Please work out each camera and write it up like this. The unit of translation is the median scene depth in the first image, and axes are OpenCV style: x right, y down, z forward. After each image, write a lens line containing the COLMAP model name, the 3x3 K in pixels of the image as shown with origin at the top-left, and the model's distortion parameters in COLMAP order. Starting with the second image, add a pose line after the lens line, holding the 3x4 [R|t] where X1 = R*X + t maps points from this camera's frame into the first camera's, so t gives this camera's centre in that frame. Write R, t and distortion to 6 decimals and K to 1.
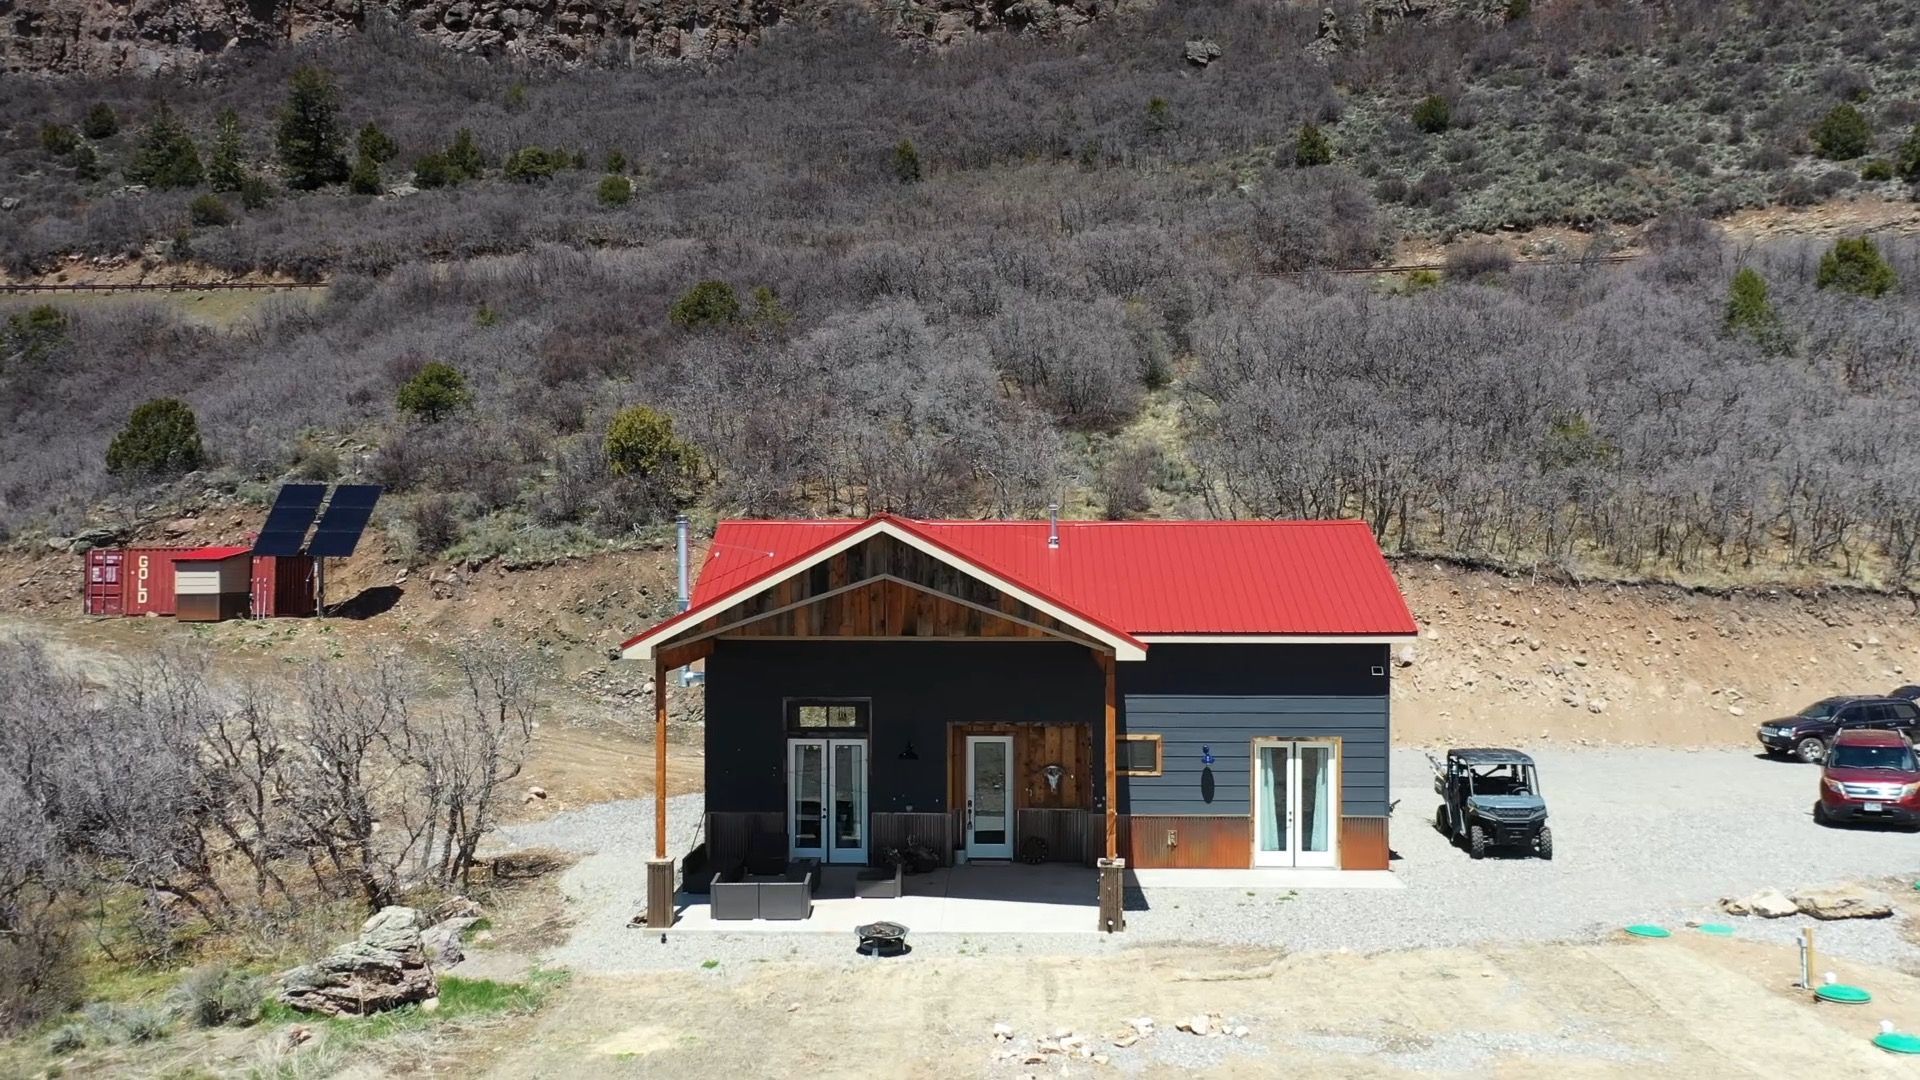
lens RADIAL K [[1578.8, 0, 960.0], [0, 1578.8, 574.1], [0, 0, 1]] dist [0.003617, -0.003978]
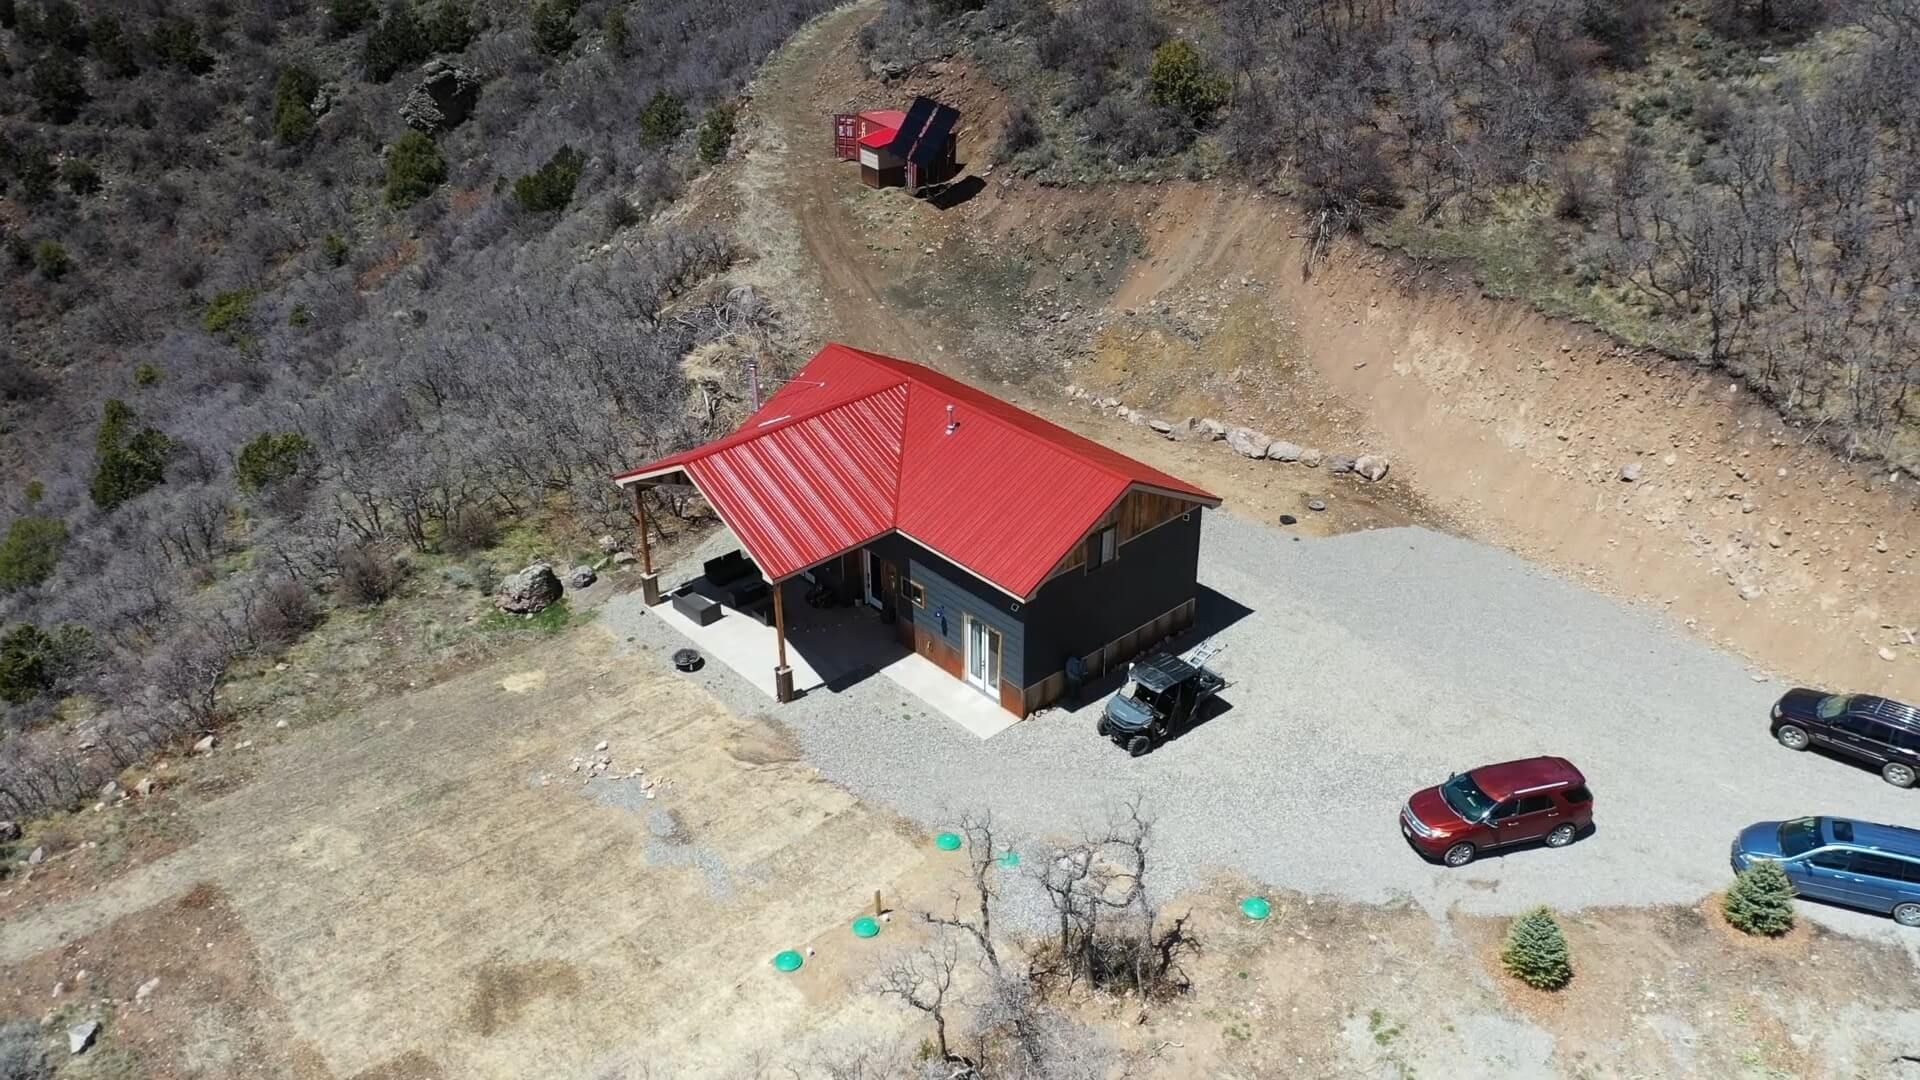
lens RADIAL K [[1578.8, 0, 960.0], [0, 1578.8, 574.1], [0, 0, 1]] dist [0.003617, -0.003978]
pose [[0.678061, 0.372201, -0.633797, 0.634094], [0.001028, 0.861822, 0.507209, -0.393826], [0.735005, -0.344570, 0.583986, 0.055614]]
